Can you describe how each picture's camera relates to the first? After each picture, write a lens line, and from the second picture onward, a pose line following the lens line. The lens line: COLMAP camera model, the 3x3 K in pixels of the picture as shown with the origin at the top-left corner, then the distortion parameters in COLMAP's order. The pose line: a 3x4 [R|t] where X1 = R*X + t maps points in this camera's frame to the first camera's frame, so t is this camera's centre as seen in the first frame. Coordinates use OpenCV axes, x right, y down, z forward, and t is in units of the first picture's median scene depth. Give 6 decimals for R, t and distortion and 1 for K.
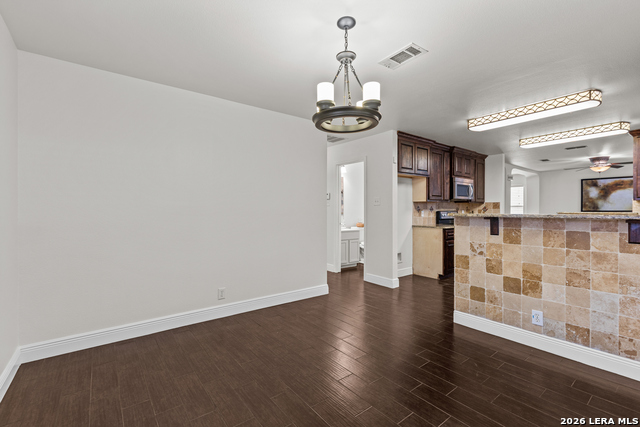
lens RADIAL K [[290.5, 0, 305.8], [0, 290.5, 216.7], [0, 0, 1]] dist [0.000349, -0.000422]
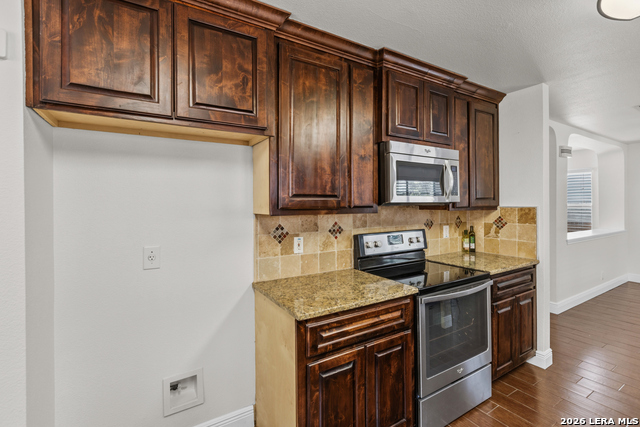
lens RADIAL K [[290.5, 0, 318.1], [0, 290.5, 208.0], [0, 0, 1]] dist [0.000349, -0.000422]
pose [[0.995113, -0.006461, -0.098527, 0.403872], [0.005899, 0.999965, -0.006002, -0.047182], [0.098562, 0.005391, 0.995116, 0.567066]]
